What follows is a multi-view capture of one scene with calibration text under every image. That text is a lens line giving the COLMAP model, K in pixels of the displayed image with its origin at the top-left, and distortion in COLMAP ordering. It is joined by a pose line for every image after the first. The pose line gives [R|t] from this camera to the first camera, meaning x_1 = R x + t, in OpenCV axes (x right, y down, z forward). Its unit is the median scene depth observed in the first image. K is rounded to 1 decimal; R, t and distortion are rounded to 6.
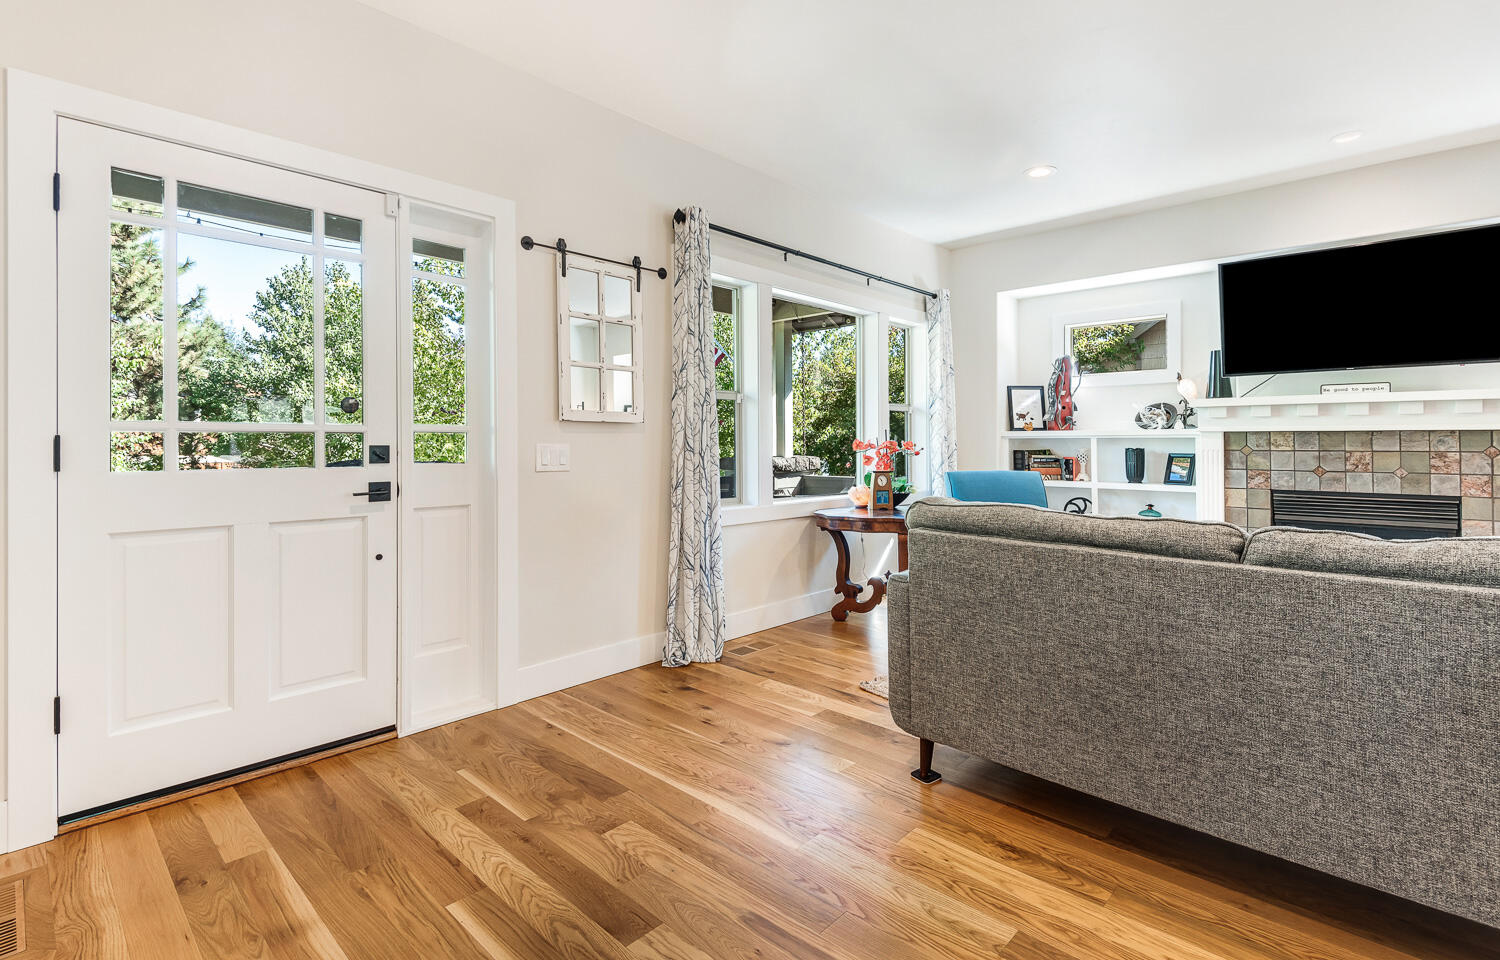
lens RADIAL K [[697.6, 0, 758.6], [0, 697.6, 440.3], [0, 0, 1]] dist [0.024725, -0.019681]
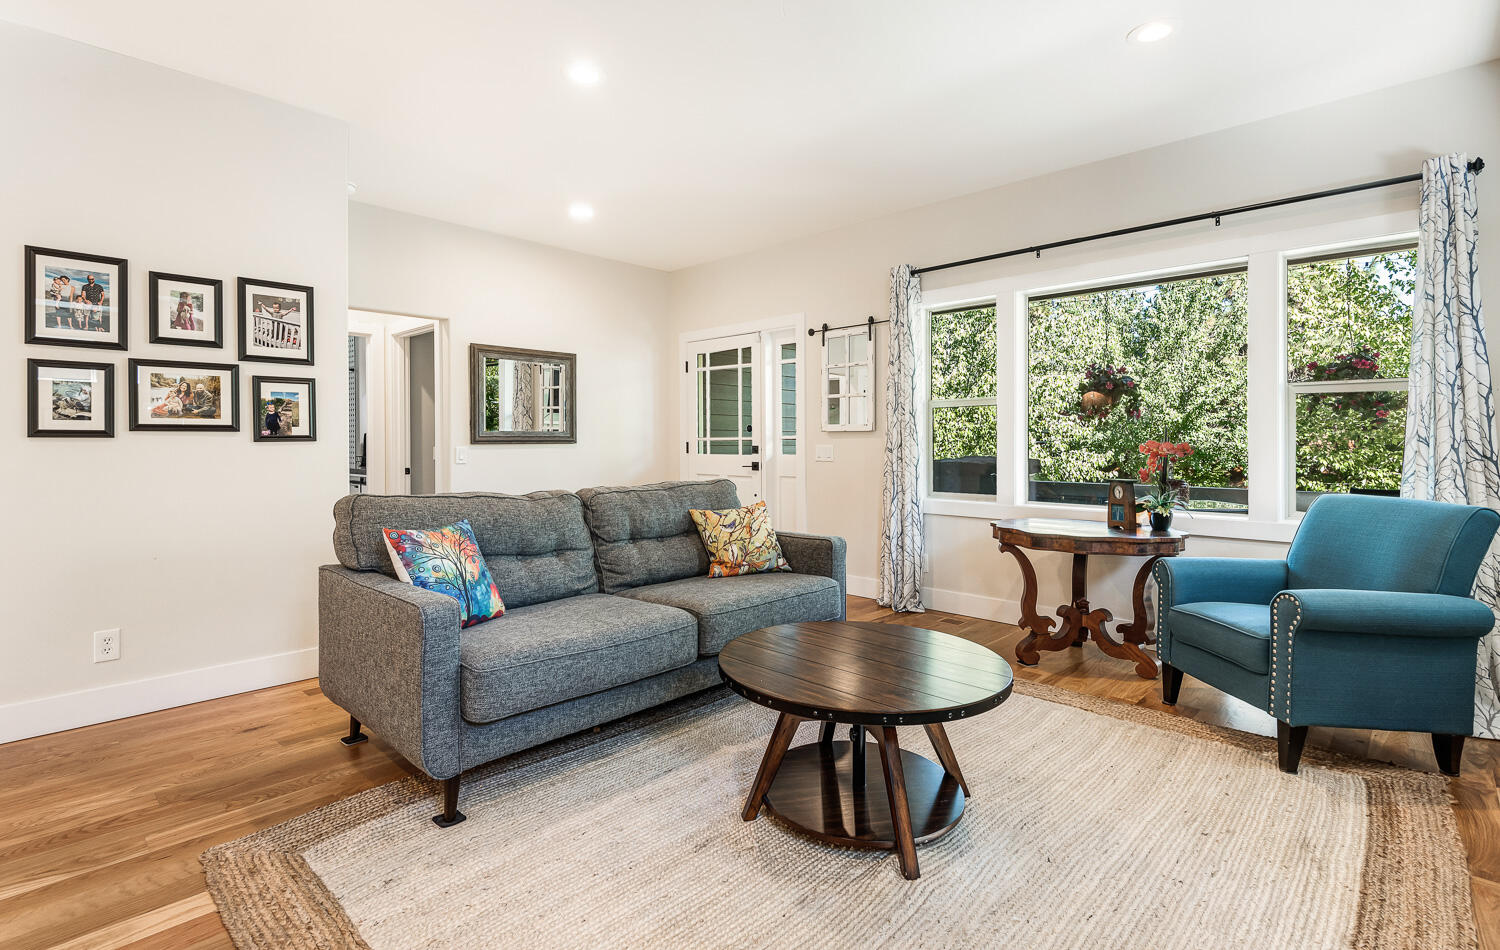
lens RADIAL K [[698.9, 0, 755.6], [0, 698.9, 453.9], [0, 0, 1]] dist [-0.000415, -0.001278]
pose [[-0.001051, 0.012012, -0.999927, 1.057348], [0.004087, 0.999920, 0.012008, 0.004389], [0.999991, -0.004074, -0.001100, 0.625358]]
